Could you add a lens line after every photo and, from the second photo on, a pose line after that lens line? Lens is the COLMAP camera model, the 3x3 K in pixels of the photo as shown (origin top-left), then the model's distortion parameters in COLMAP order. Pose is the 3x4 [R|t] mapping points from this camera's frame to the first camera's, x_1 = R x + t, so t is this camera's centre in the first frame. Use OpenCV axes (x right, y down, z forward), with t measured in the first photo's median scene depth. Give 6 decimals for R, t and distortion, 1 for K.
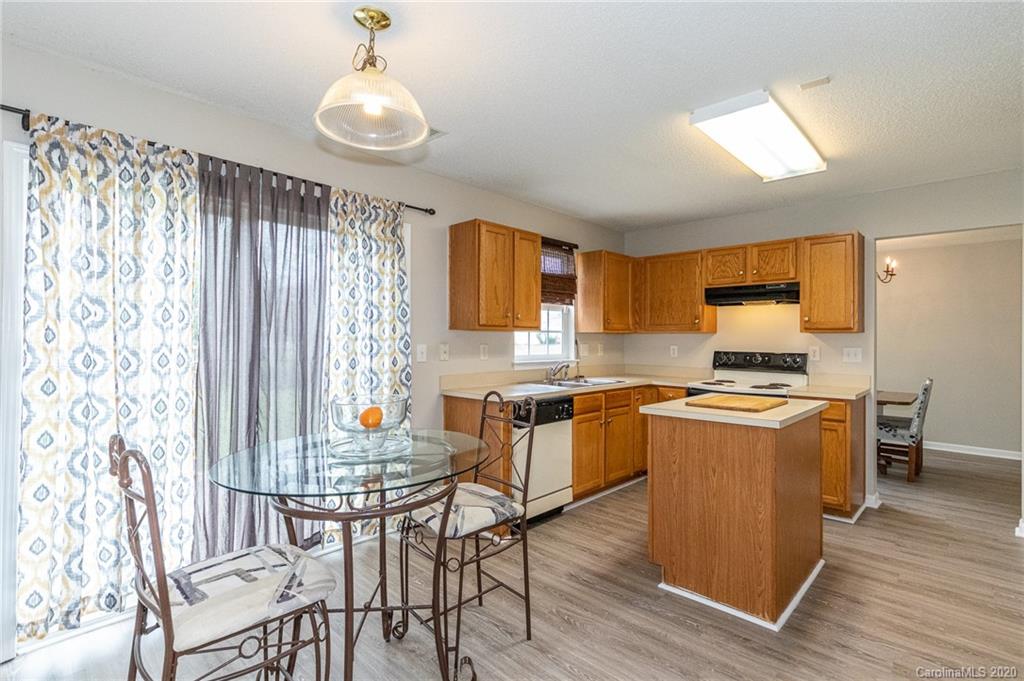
lens RADIAL K [[480.4, 0, 493.0], [0, 480.4, 339.9], [0, 0, 1]] dist [0.006316, -0.001012]
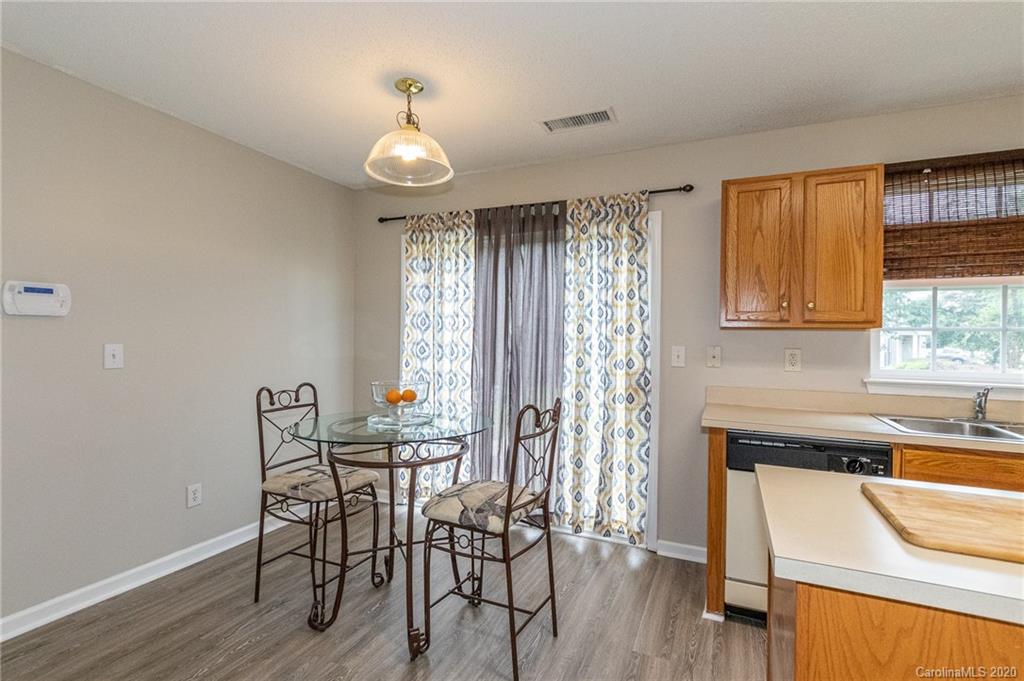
lens RADIAL K [[480.4, 0, 511.4], [0, 480.4, 336.8], [0, 0, 1]] dist [0.006316, -0.001012]
pose [[0.364383, -0.001477, -0.931248, 0.500289], [-0.012255, 0.999905, -0.006381, 0.001217], [0.931168, 0.013738, 0.364330, 0.379831]]
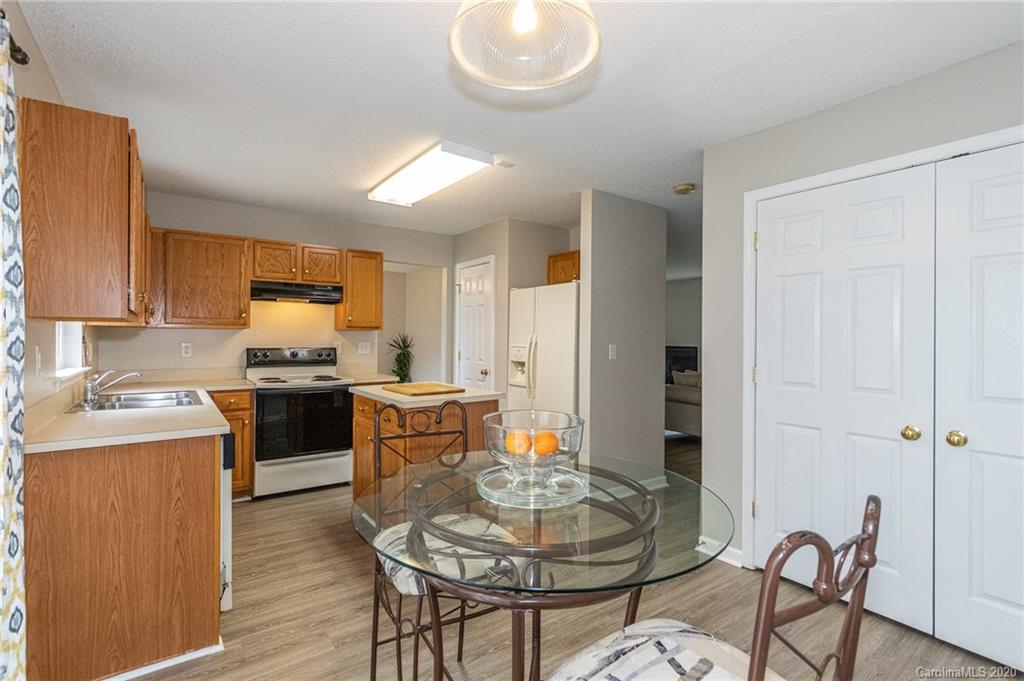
lens RADIAL K [[480.4, 0, 508.7], [0, 480.4, 338.8], [0, 0, 1]] dist [0.006316, -0.001012]
pose [[0.158798, -0.007895, 0.987279, -0.468670], [-0.000320, 0.999968, 0.008048, -0.002983], [-0.987311, -0.001594, 0.158791, 0.433933]]
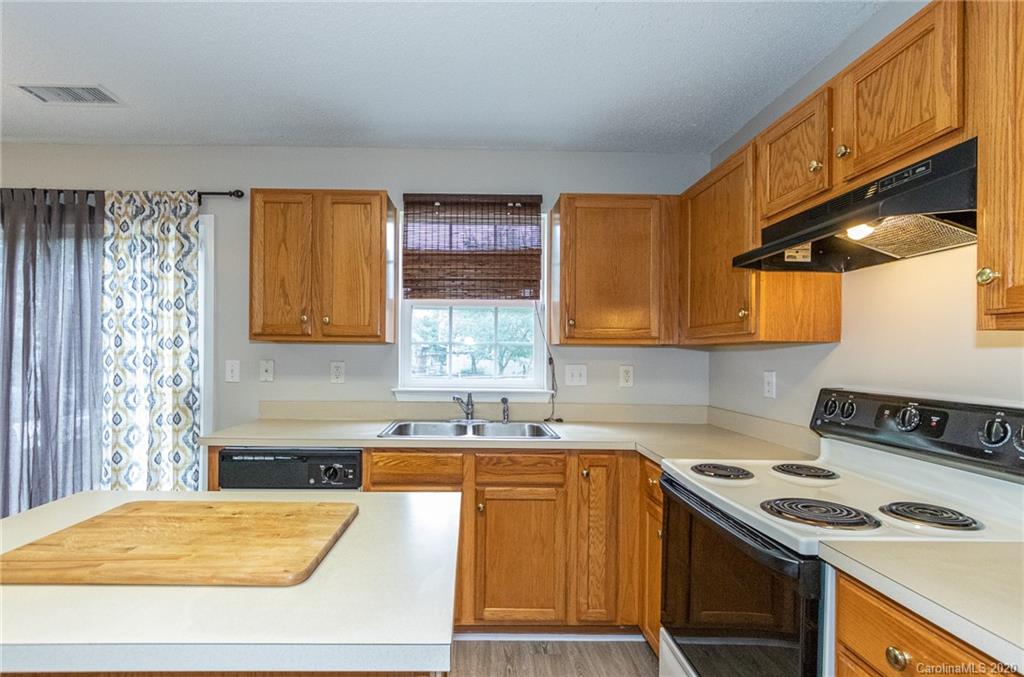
lens RADIAL K [[480.4, 0, 484.9], [0, 480.4, 353.7], [0, 0, 1]] dist [0.006316, -0.001012]
pose [[0.715740, -0.000965, -0.698366, 0.666209], [-0.007085, 0.999938, -0.008644, 0.001691], [0.698331, 0.011135, 0.715689, 0.662806]]
